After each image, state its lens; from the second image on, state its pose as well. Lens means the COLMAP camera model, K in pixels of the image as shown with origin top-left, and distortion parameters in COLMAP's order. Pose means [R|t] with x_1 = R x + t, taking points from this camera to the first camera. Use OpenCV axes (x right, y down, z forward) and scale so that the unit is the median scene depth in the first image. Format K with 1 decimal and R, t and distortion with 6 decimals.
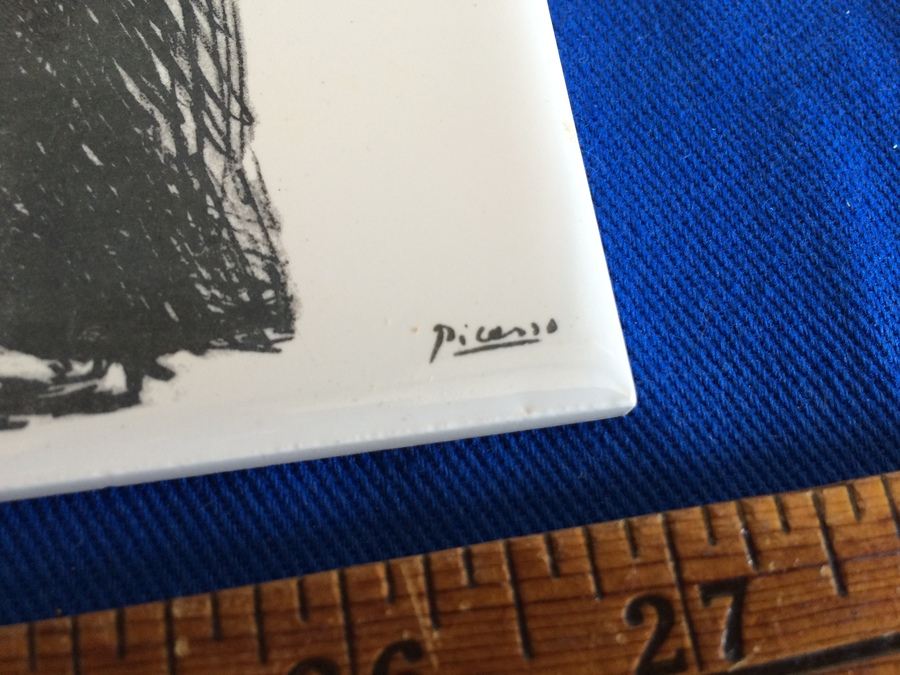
lens RADIAL K [[746.9, 0, 453.7], [0, 746.9, 336.5], [0, 0, 1]] dist [0.053505, -0.087401]
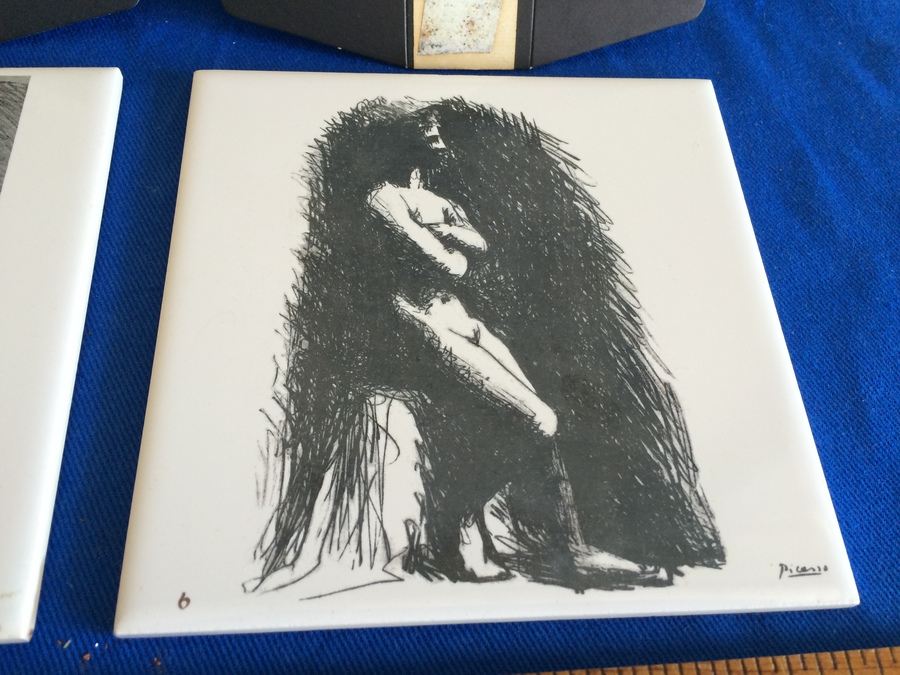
lens RADIAL K [[746.9, 0, 445.6], [0, 746.9, 338.9], [0, 0, 1]] dist [0.053505, -0.087401]
pose [[0.994515, 0.081068, -0.066084, -1.020899], [-0.091987, 0.978654, -0.183779, -0.183415], [0.049775, 0.188850, 0.980744, -1.673752]]
